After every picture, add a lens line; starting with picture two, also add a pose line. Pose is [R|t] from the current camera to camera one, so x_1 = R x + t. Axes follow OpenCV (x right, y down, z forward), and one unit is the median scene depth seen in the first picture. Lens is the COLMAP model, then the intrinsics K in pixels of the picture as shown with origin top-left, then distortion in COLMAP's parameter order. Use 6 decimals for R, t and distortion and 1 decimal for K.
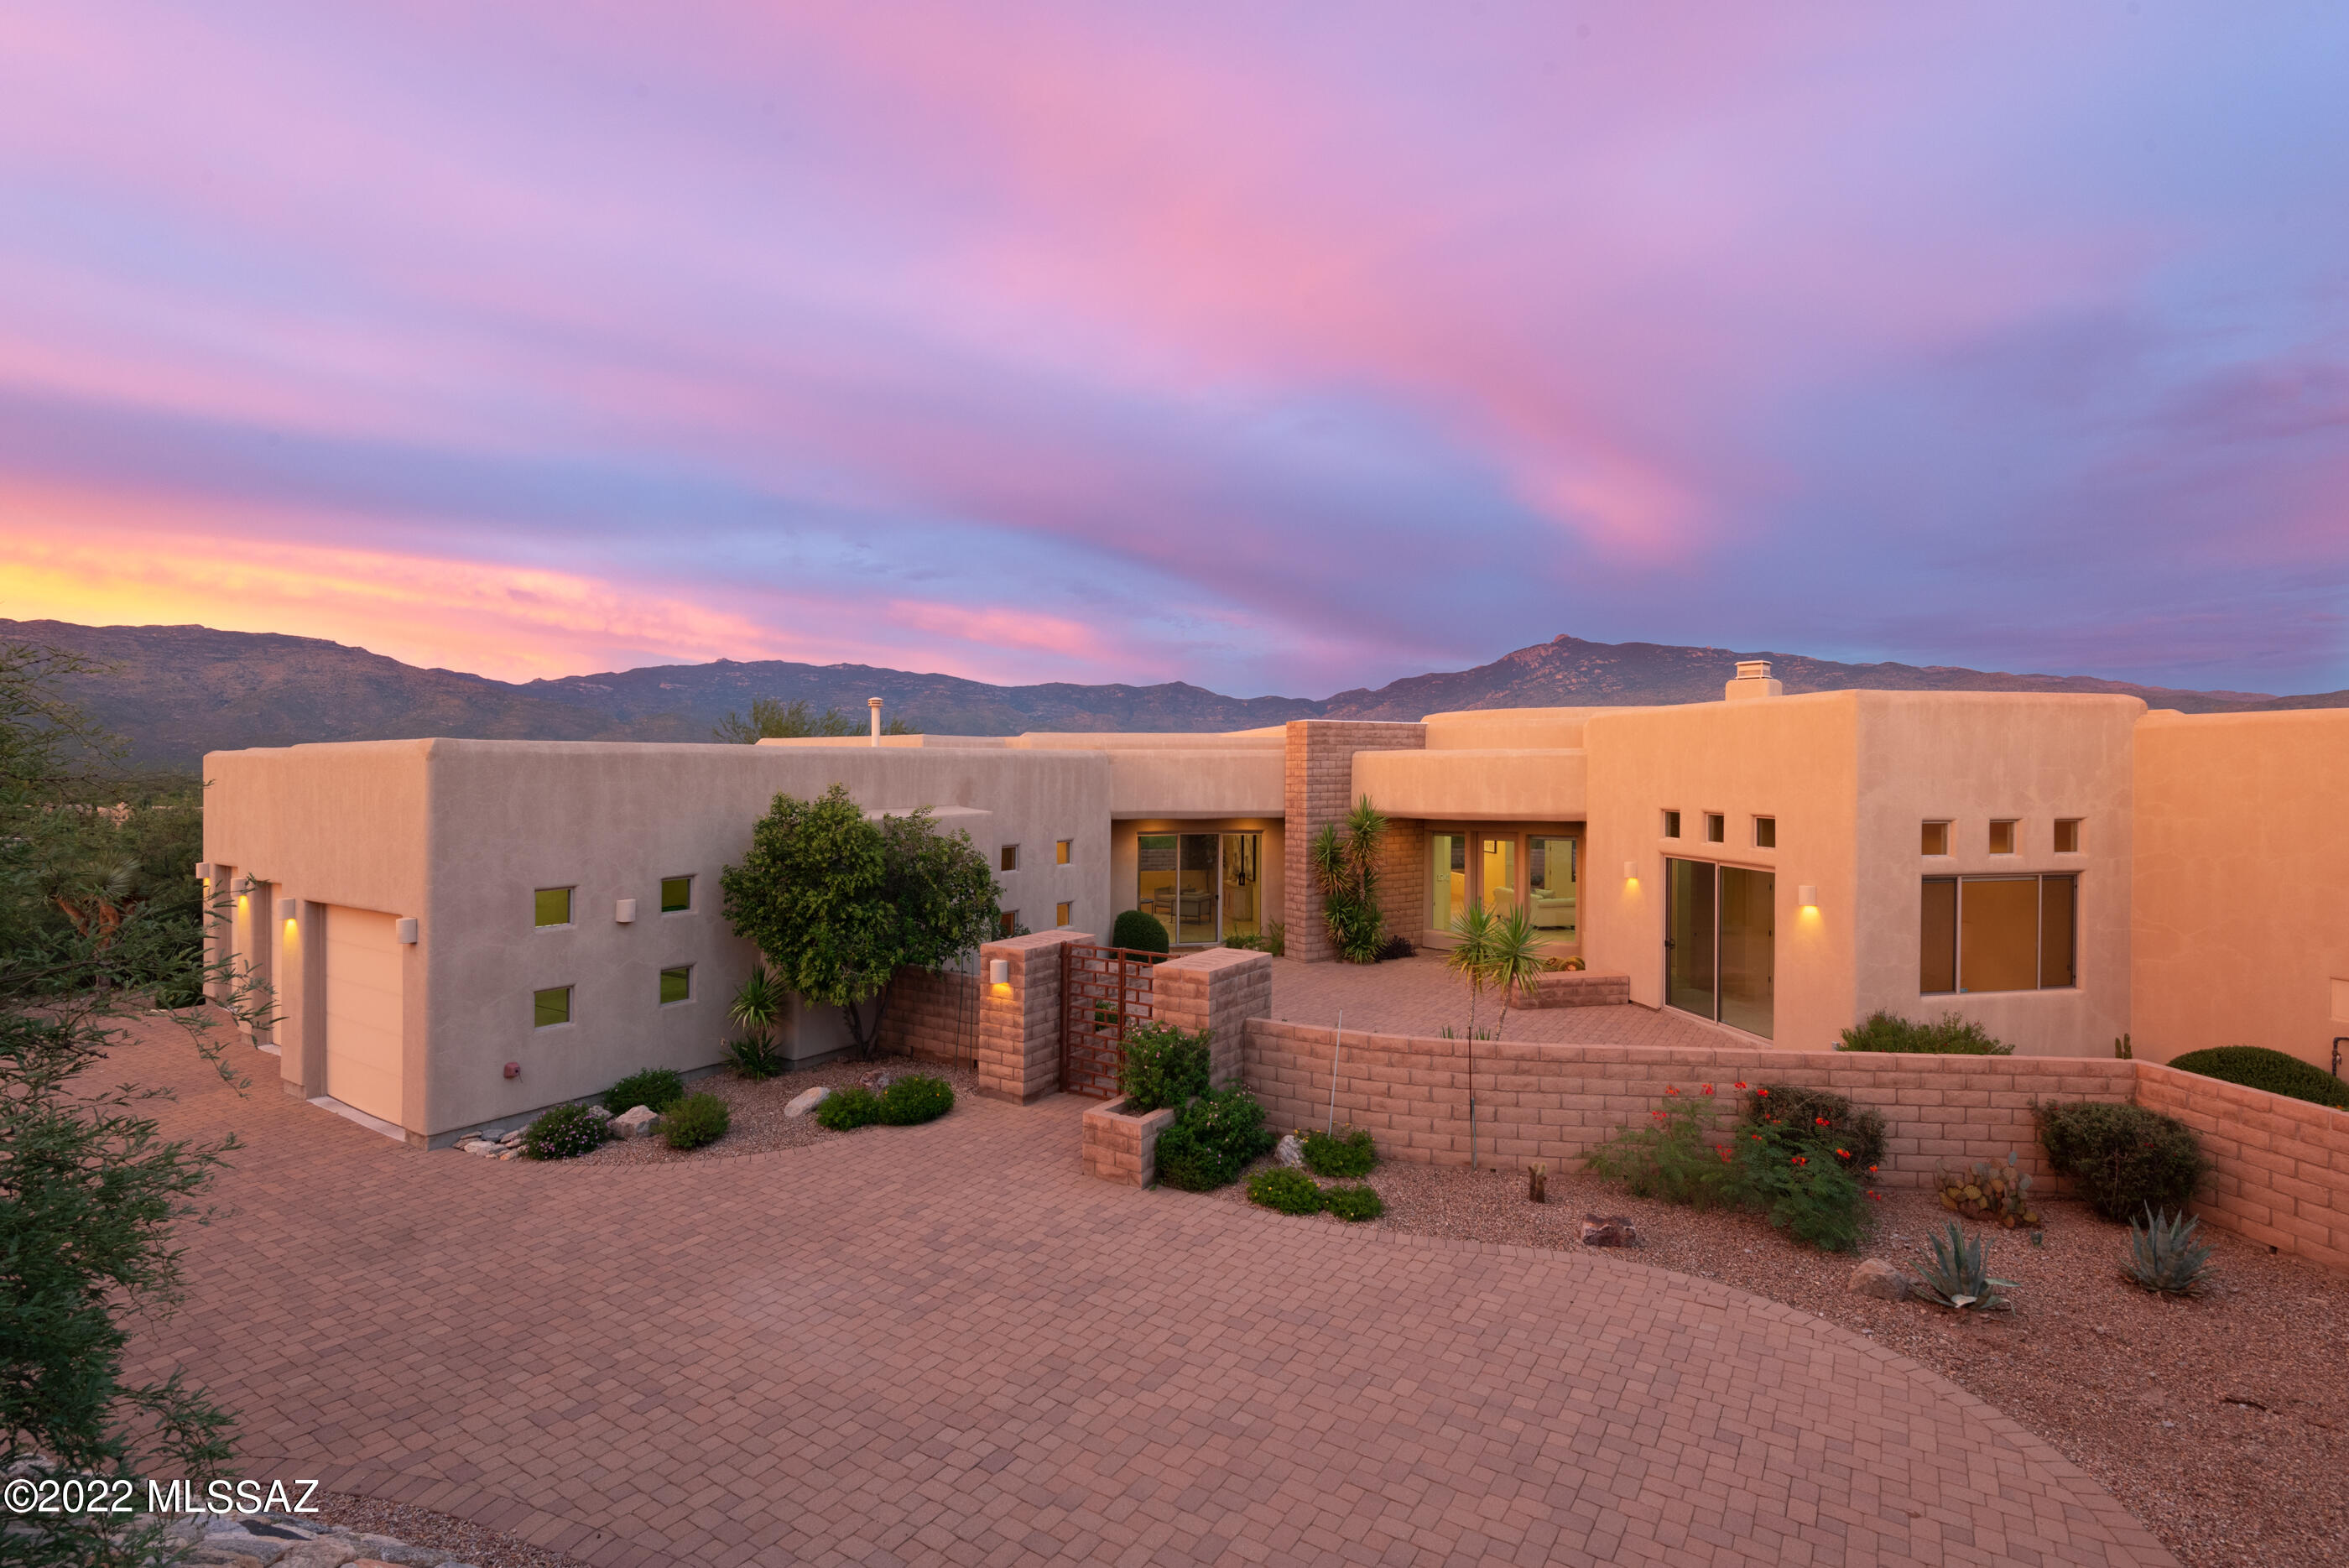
lens RADIAL K [[1131.3, 0, 1163.1], [0, 1131.3, 768.2], [0, 0, 1]] dist [0.014199, -0.001612]
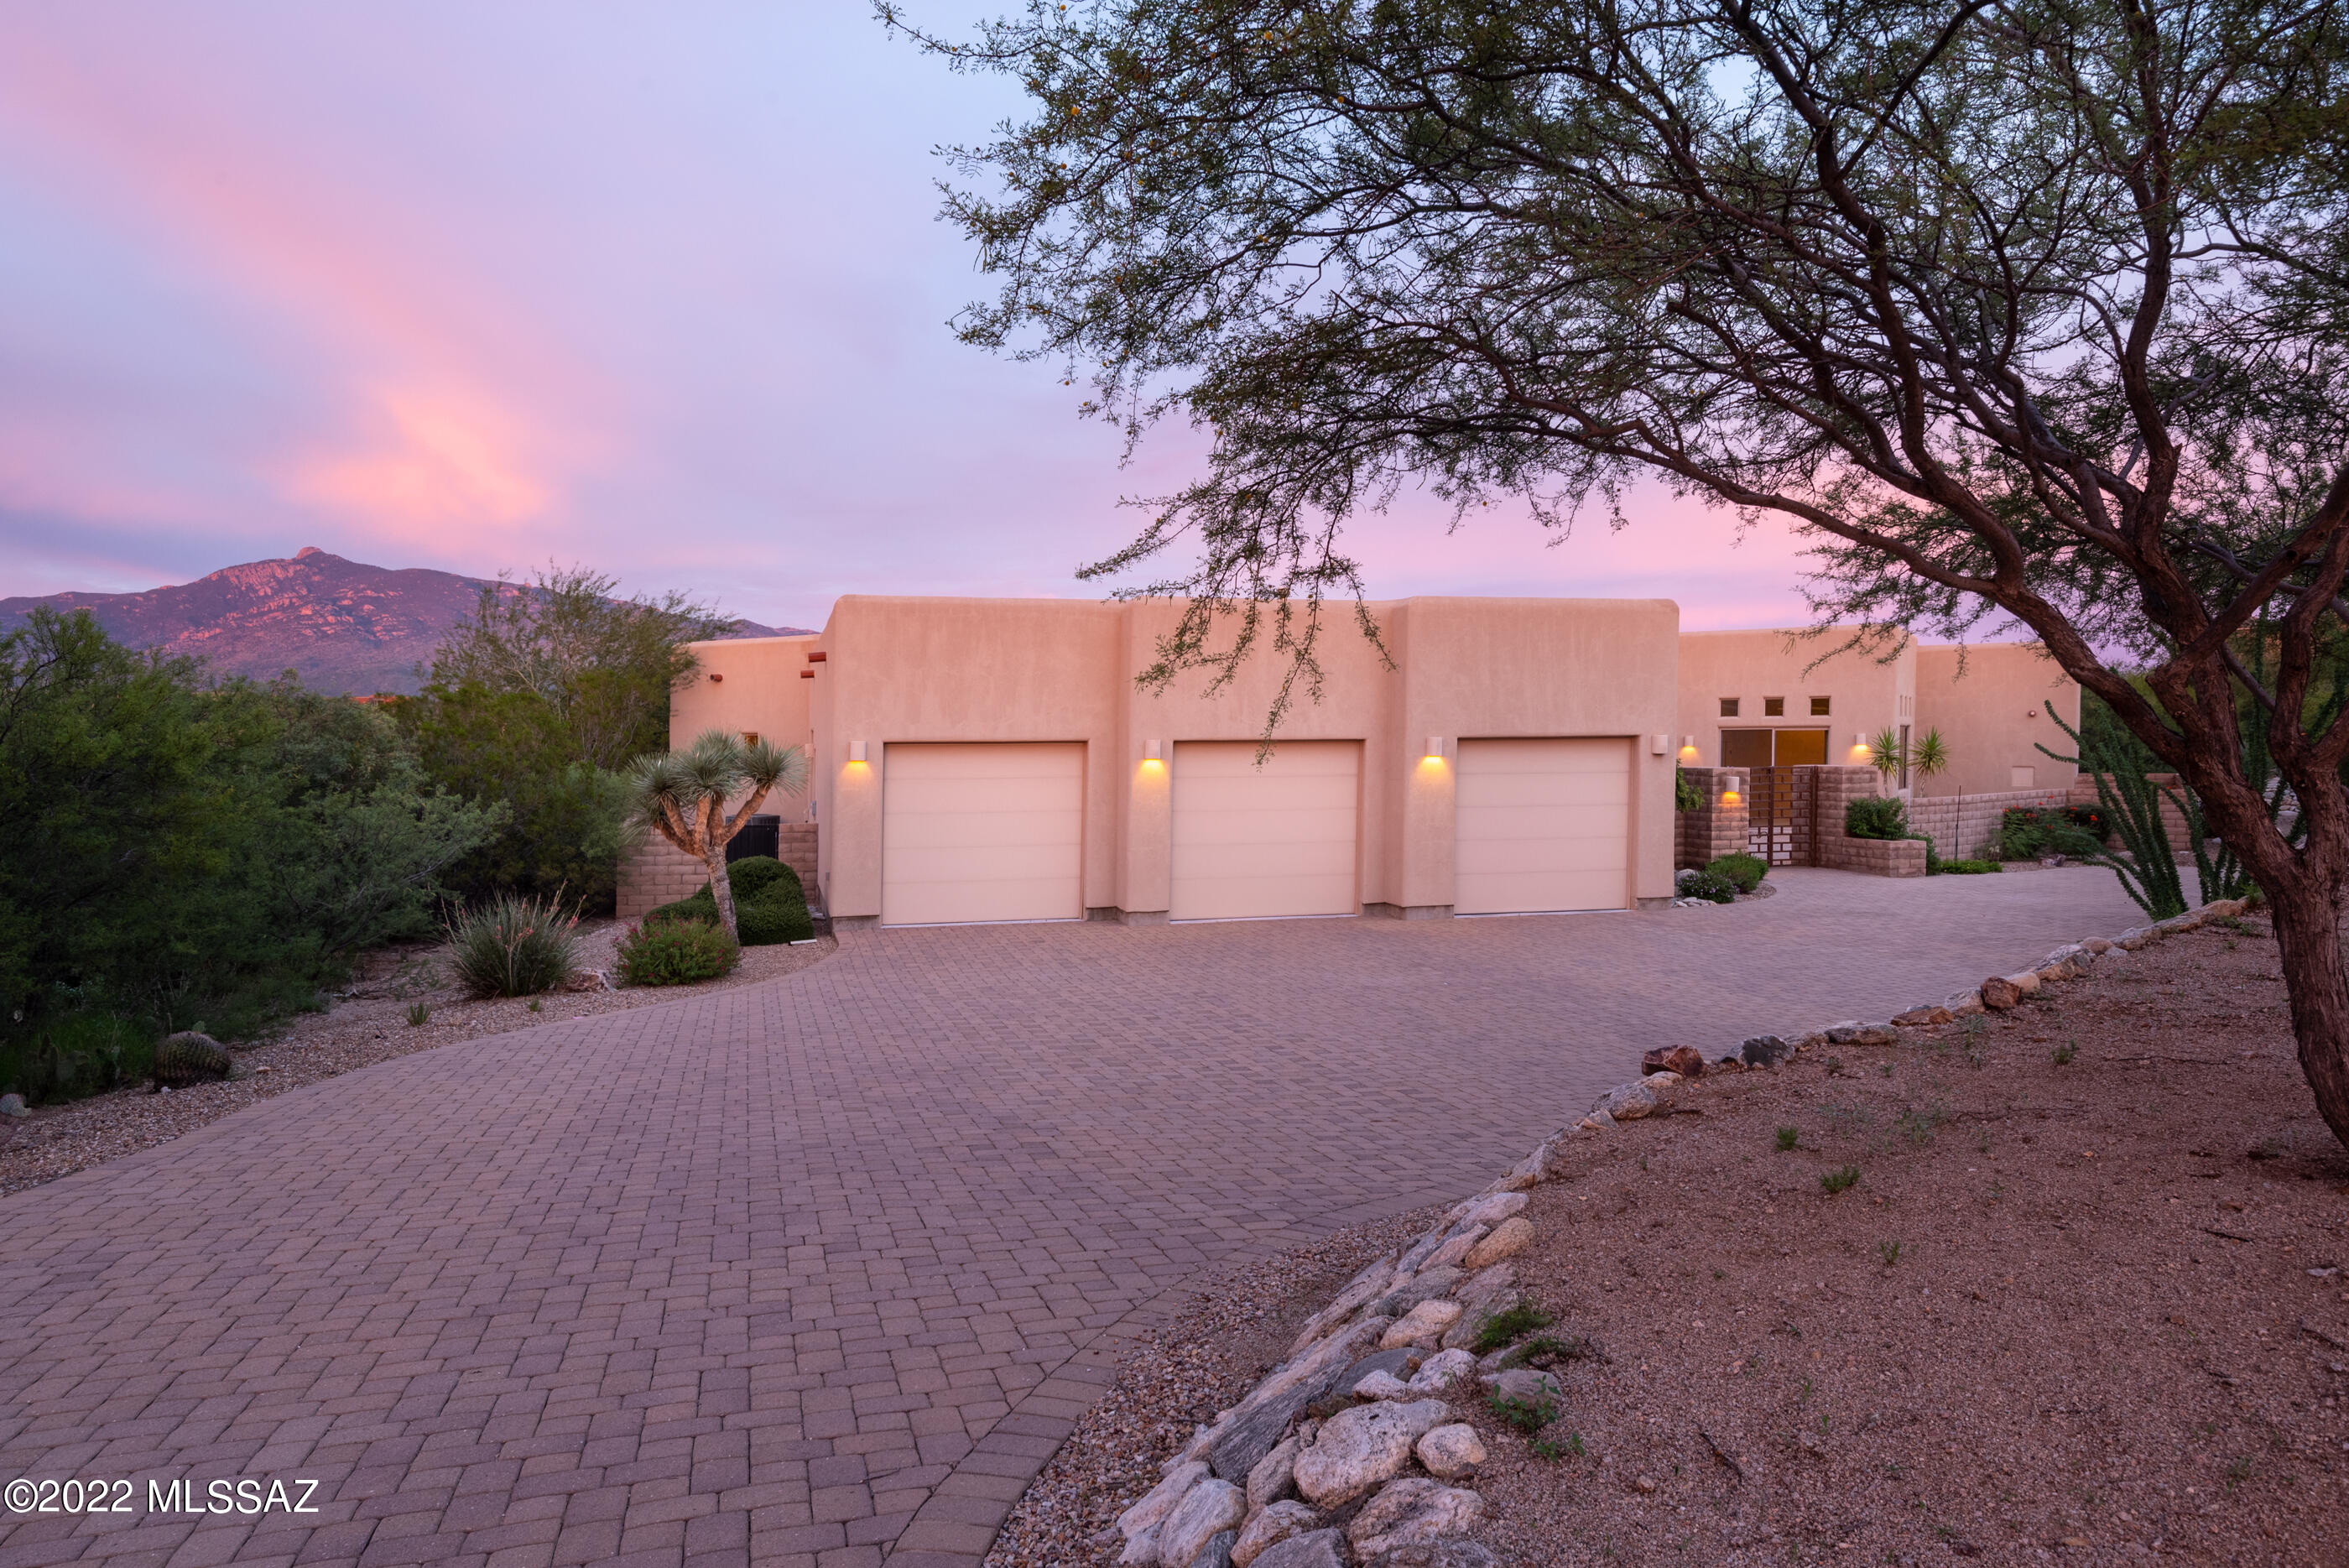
lens RADIAL K [[1603.9, 0, 1186.9], [0, 1603.9, 777.9], [0, 0, 1]] dist [0.020577, 0.001367]
pose [[0.652031, -0.018169, 0.757975, -1.911710], [0.006541, 0.999810, 0.018340, 0.113533], [-0.758164, -0.007001, 0.652026, 0.160971]]
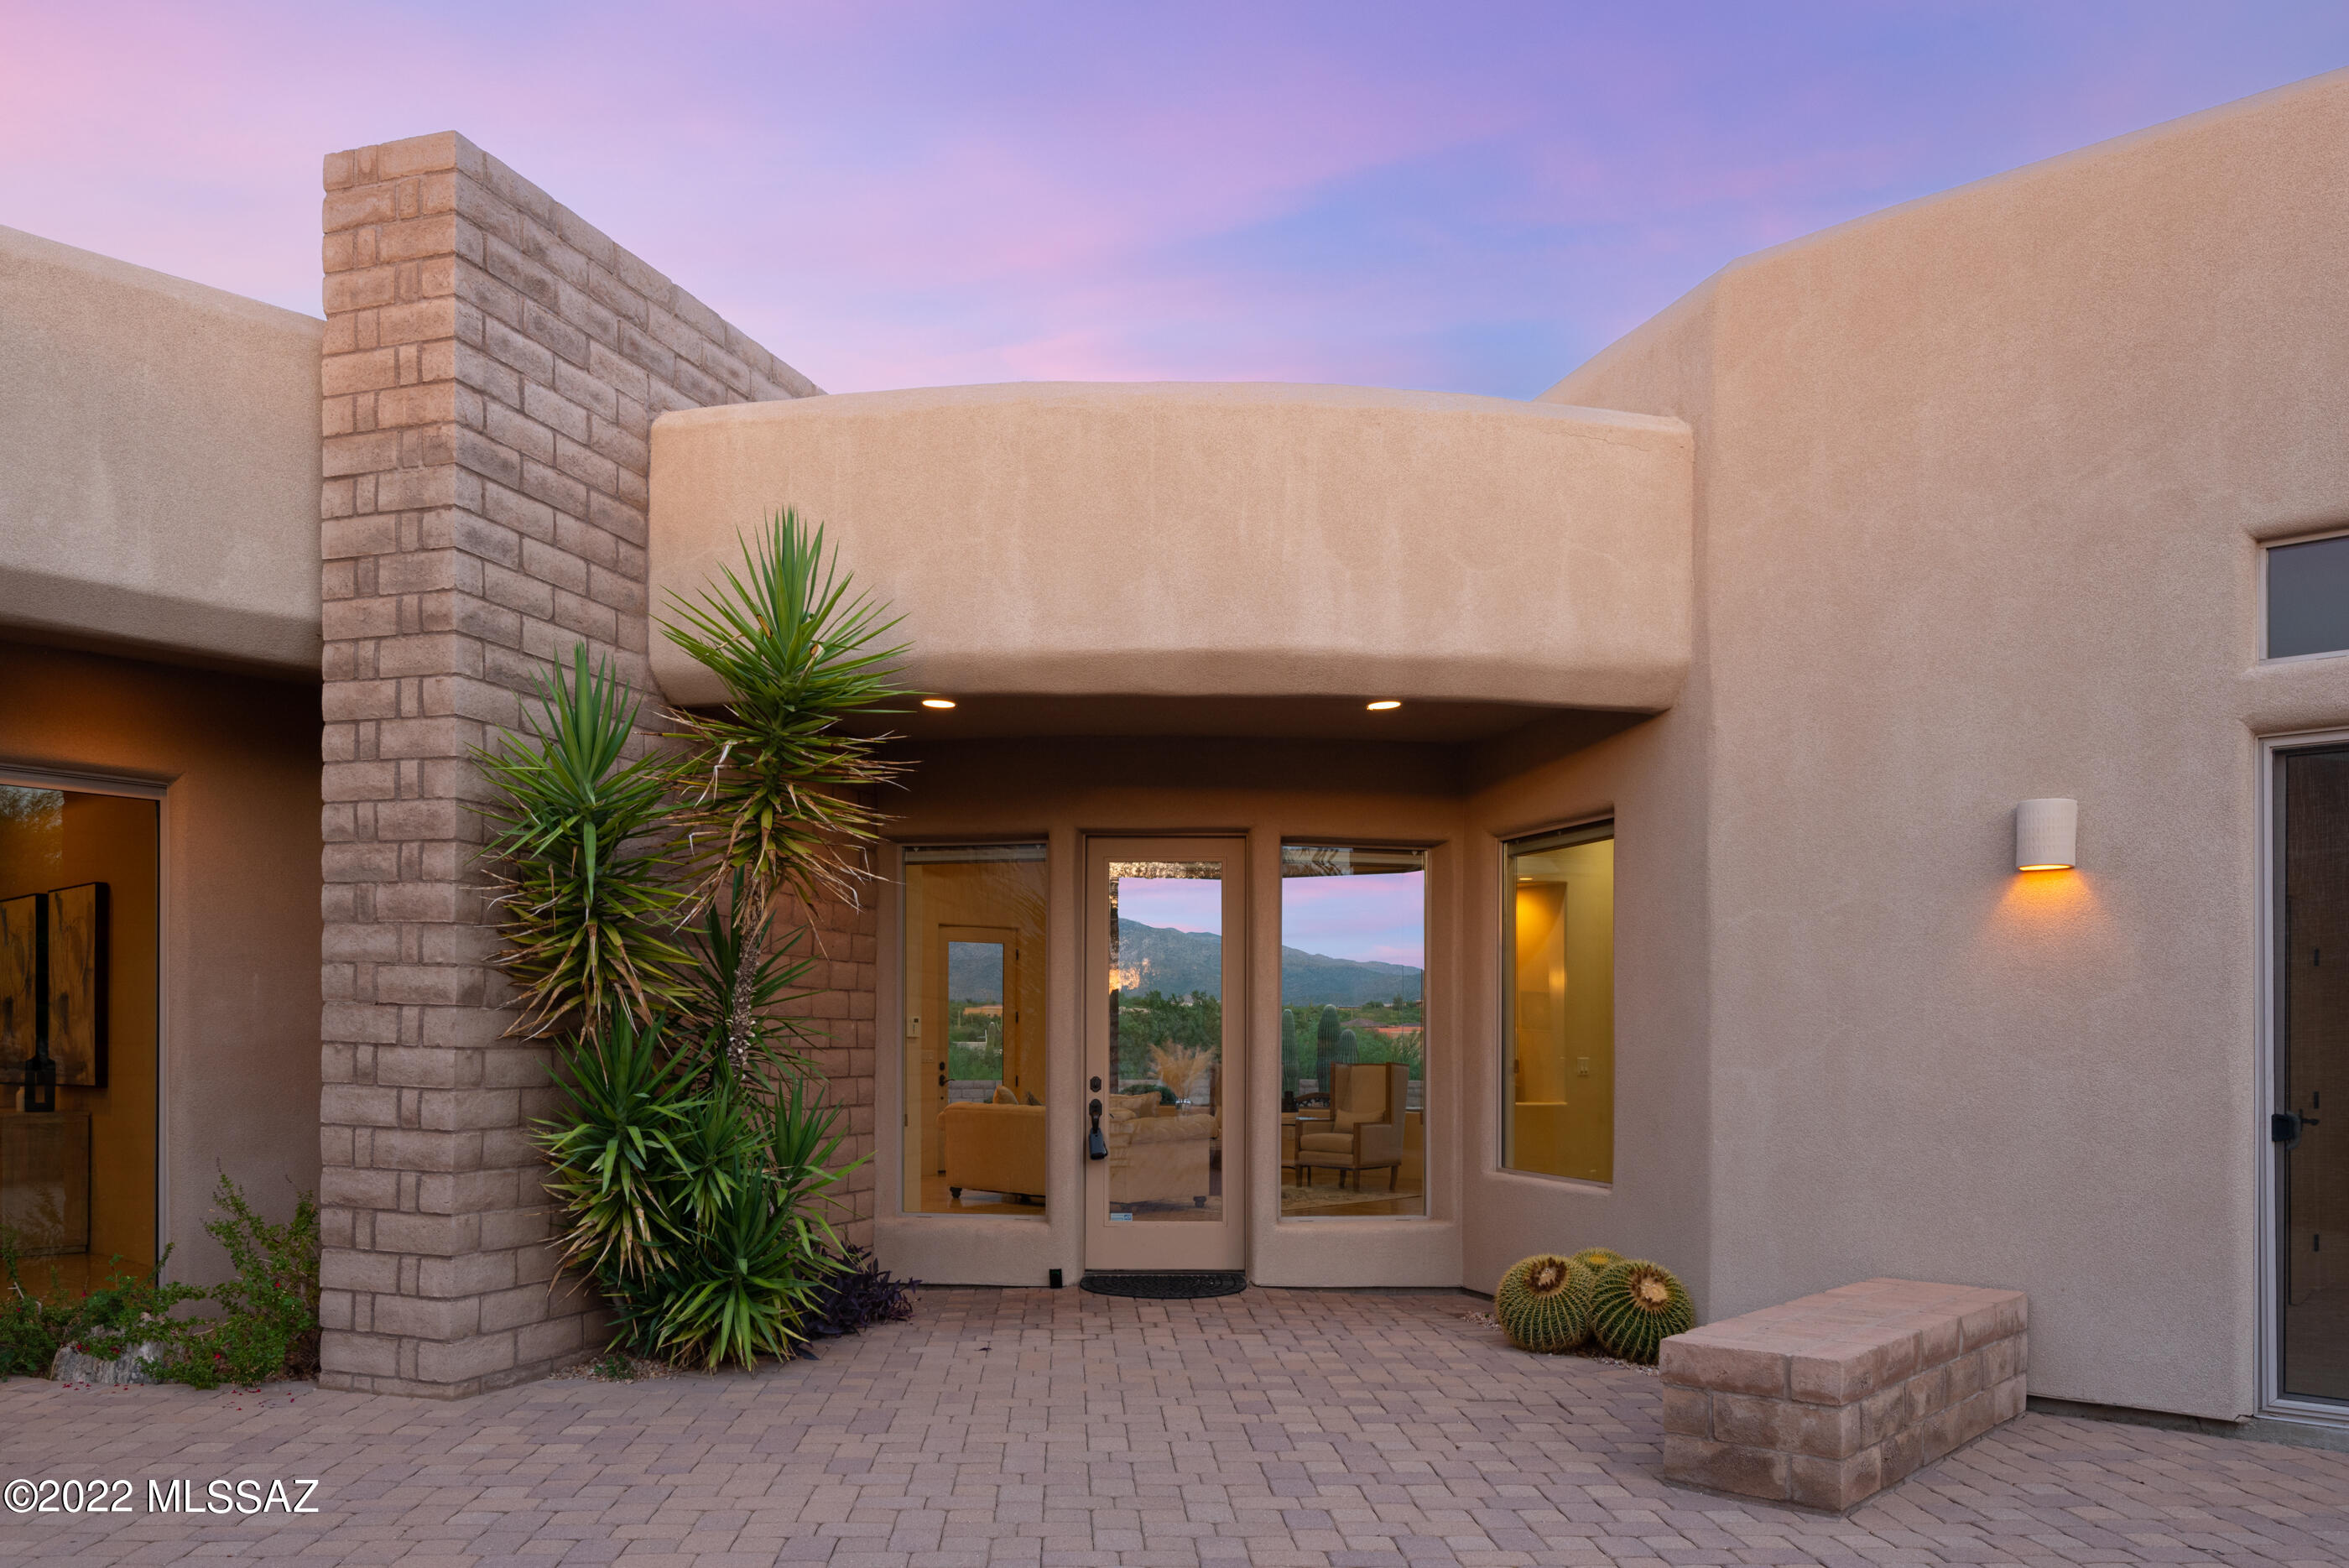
lens RADIAL K [[1776.5, 0, 1157.6], [0, 1776.5, 1058.4], [0, 0, 1]] dist [-0.001793, -0.002365]
pose [[0.800711, -0.000848, 0.599050, 0.059338], [-0.002407, 0.999986, 0.004633, 0.161139], [-0.599046, -0.005152, 0.800698, 0.980774]]
